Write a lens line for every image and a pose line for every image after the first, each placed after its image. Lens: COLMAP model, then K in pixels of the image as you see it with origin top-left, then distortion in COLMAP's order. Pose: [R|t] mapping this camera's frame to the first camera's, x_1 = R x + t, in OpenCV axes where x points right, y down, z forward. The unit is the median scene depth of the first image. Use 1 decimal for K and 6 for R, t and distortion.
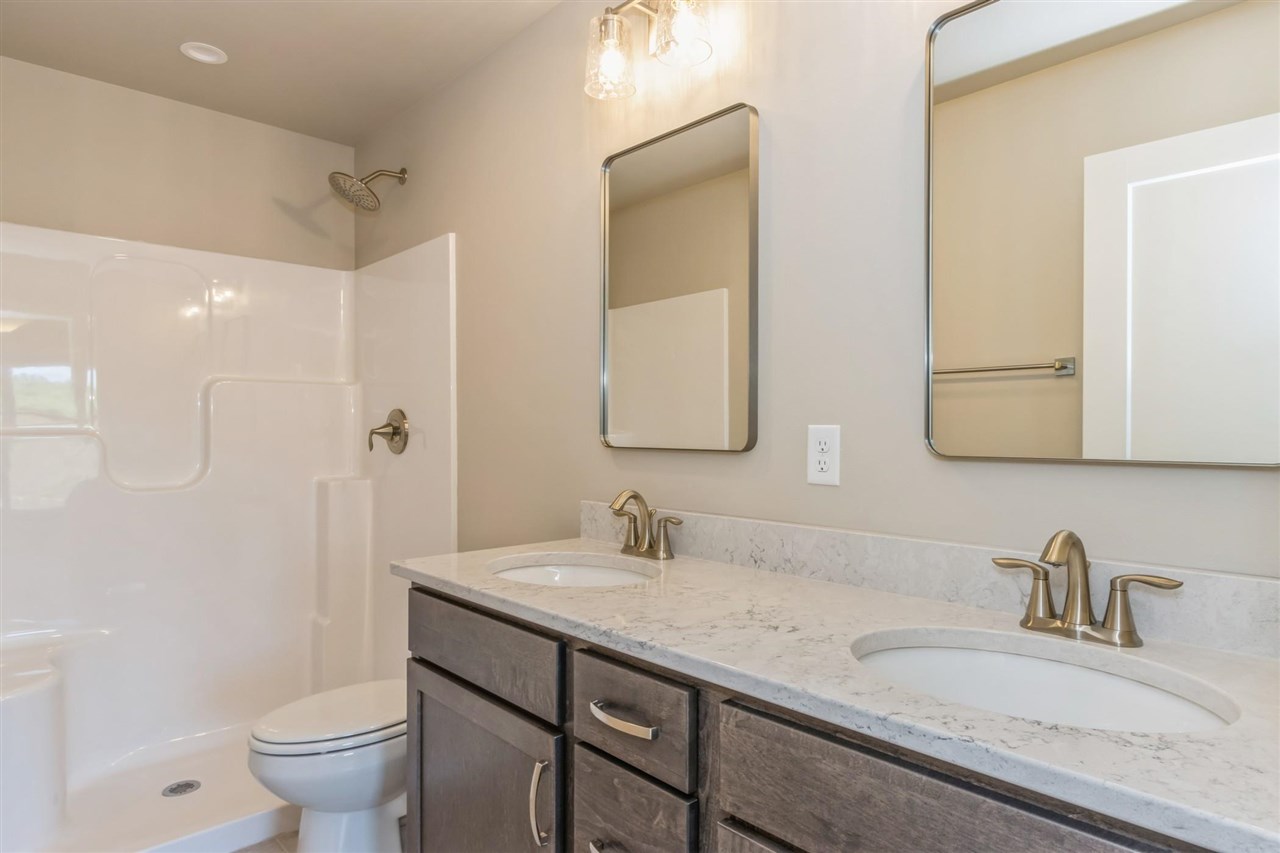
lens RADIAL K [[740.1, 0, 640.0], [0, 740.1, 426.5], [0, 0, 1]] dist [-0.002659, -0.000266]
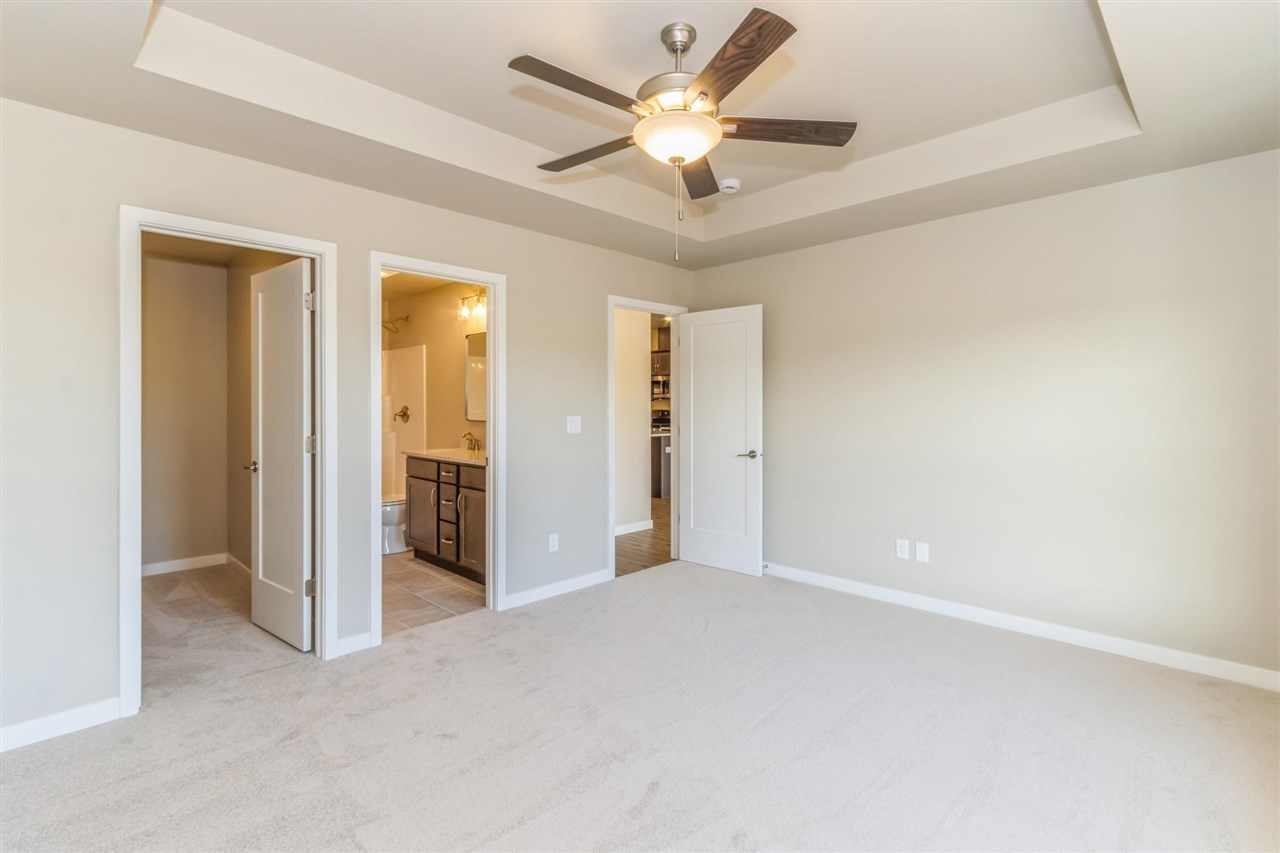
lens RADIAL K [[596.8, 0, 638.9], [0, 596.8, 394.6], [0, 0, 1]] dist [-0.000021, -0.000127]
pose [[0.998944, 0.001031, 0.045935, 0.614918], [-0.000332, 0.999884, -0.015222, -0.046762], [-0.045946, 0.015191, 0.998828, -1.760472]]
